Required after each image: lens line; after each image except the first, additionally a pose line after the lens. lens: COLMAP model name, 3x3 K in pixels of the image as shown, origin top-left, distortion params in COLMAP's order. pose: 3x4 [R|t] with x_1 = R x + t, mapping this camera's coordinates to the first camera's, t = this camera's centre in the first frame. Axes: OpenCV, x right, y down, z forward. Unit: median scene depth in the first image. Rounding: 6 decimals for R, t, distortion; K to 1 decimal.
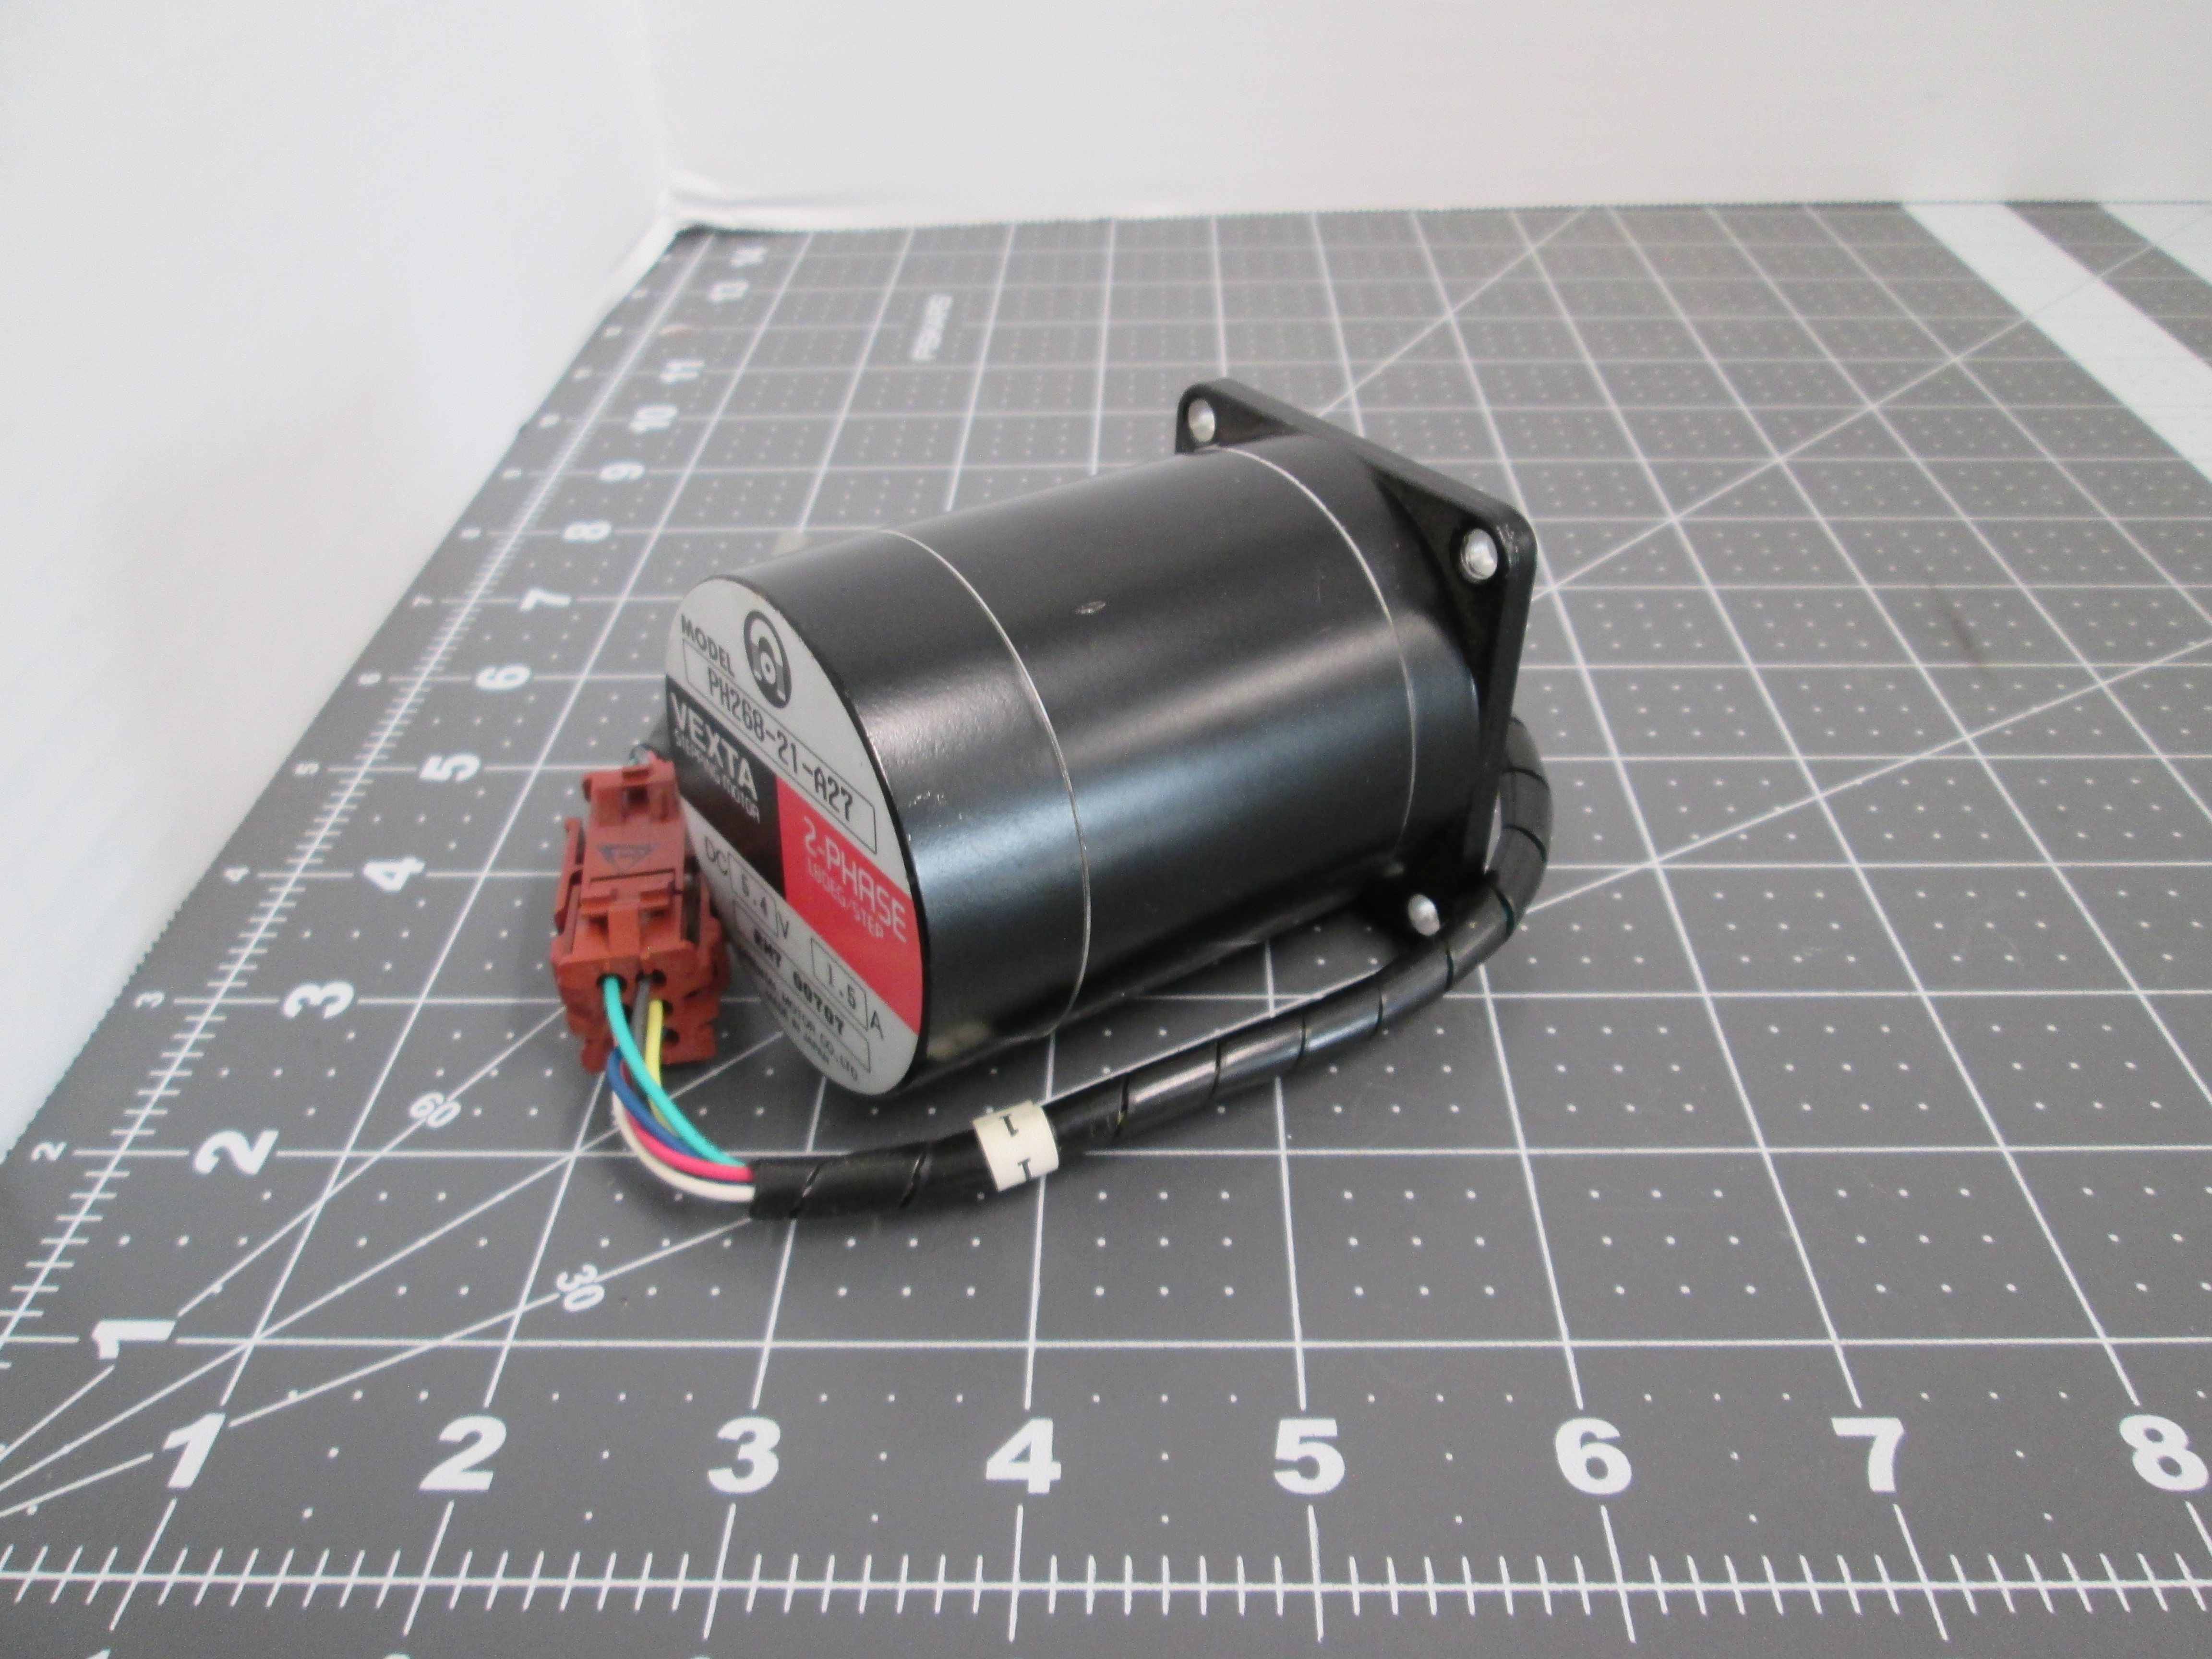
lens RADIAL K [[1831.7, 0, 1110.3], [0, 1831.7, 801.7], [0, 0, 1]] dist [-0.054215, 0.026308]
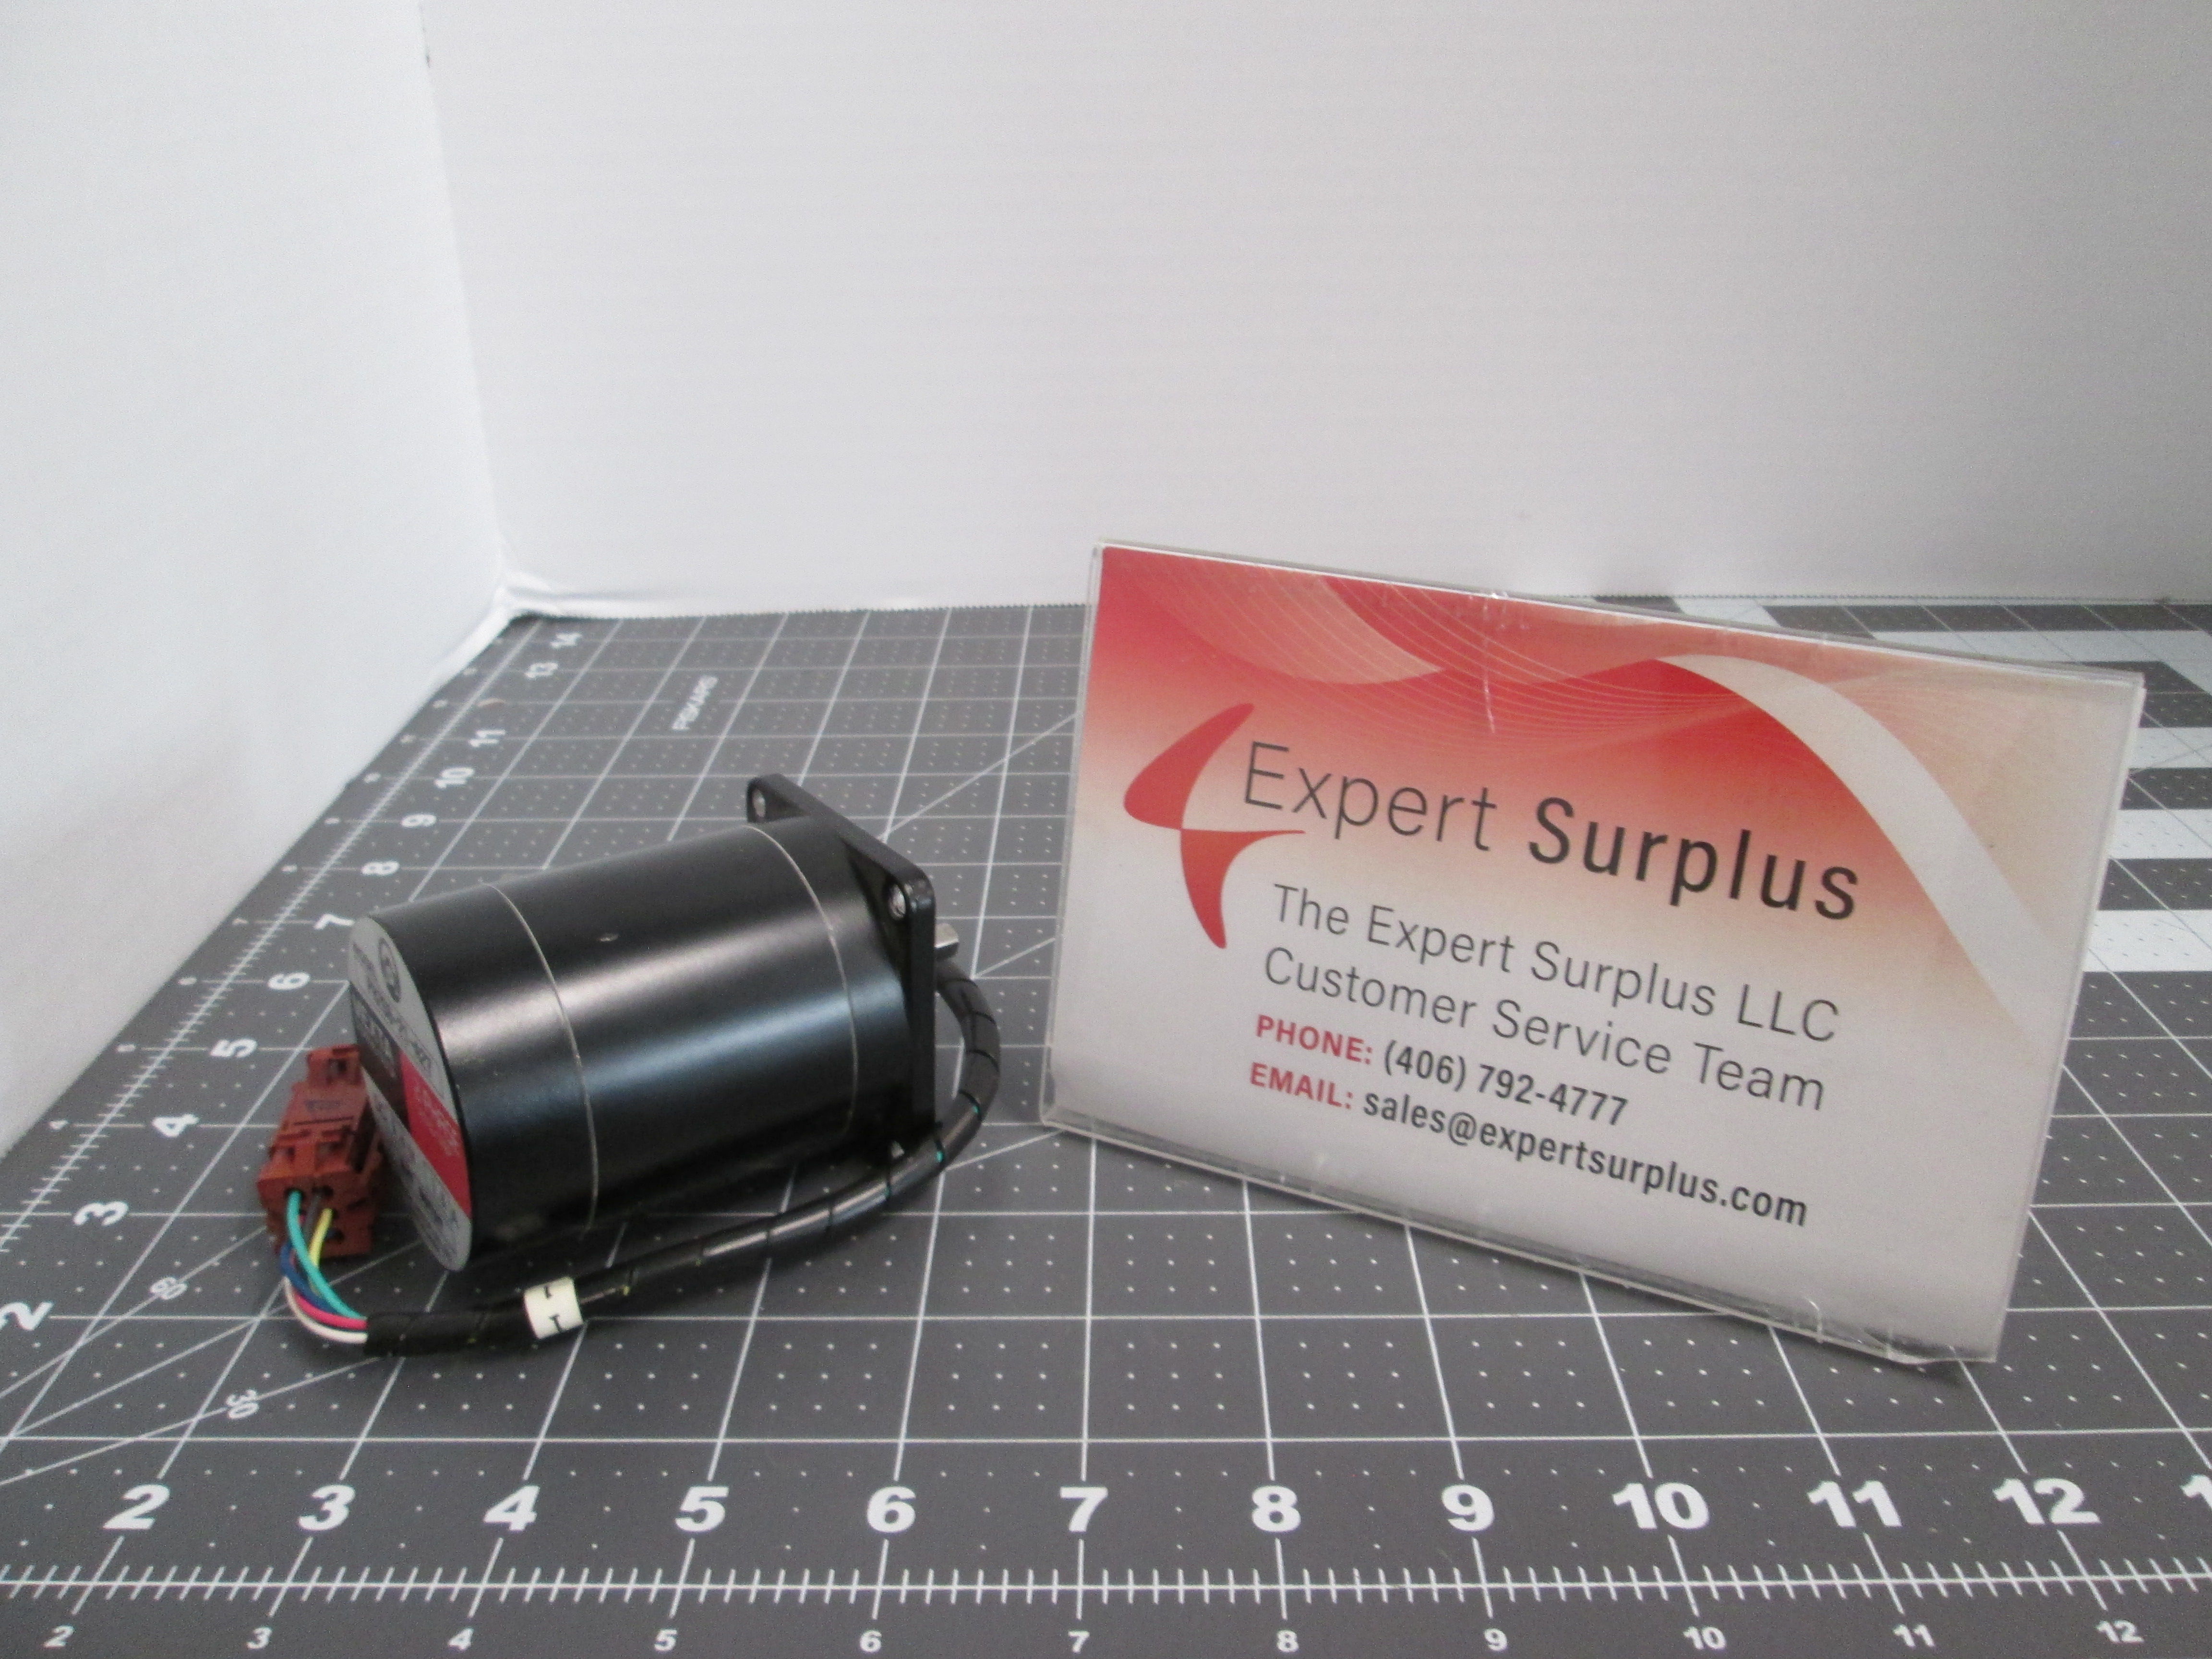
lens RADIAL K [[1831.7, 0, 1110.3], [0, 1831.7, 801.7], [0, 0, 1]] dist [-0.054215, 0.026308]
pose [[0.999885, 0.004513, 0.014469, 0.335177], [-0.002028, 0.985888, -0.167395, 0.030775], [-0.015020, 0.167346, 0.985784, -0.448763]]
